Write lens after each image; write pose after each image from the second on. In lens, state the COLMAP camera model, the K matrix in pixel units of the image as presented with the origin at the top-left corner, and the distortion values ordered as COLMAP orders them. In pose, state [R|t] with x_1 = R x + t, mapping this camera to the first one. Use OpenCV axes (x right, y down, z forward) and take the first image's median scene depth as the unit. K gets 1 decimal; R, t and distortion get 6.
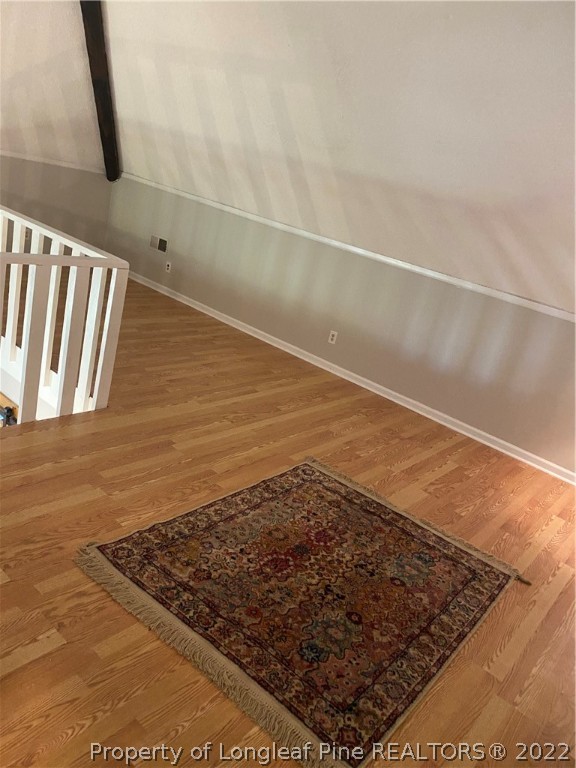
lens RADIAL K [[586.5, 0, 287.1], [0, 586.5, 387.1], [0, 0, 1]] dist [0.029795, -0.009209]
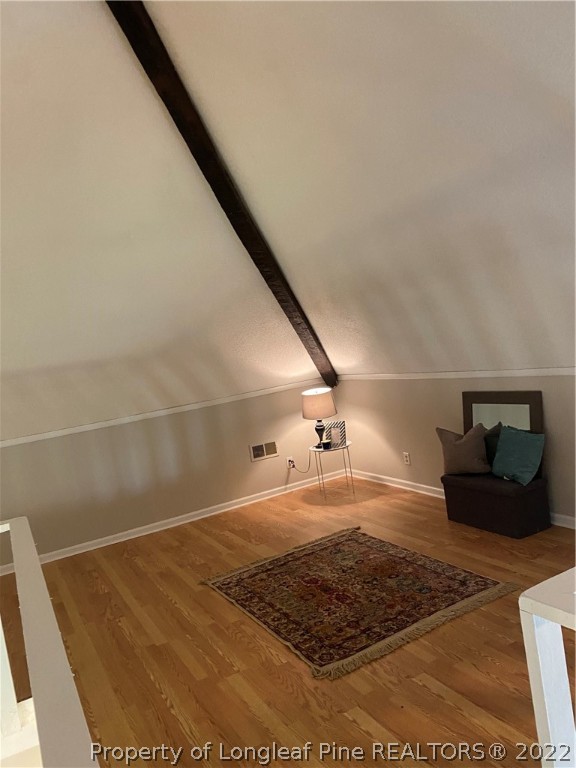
lens RADIAL K [[586.5, 0, 284.2], [0, 586.5, 384.9], [0, 0, 1]] dist [0.029795, -0.009209]
pose [[0.353314, -0.350711, 0.867278, -0.894688], [0.541808, 0.832471, 0.115913, -0.287156], [-0.762636, 0.428944, 0.484142, 0.179285]]
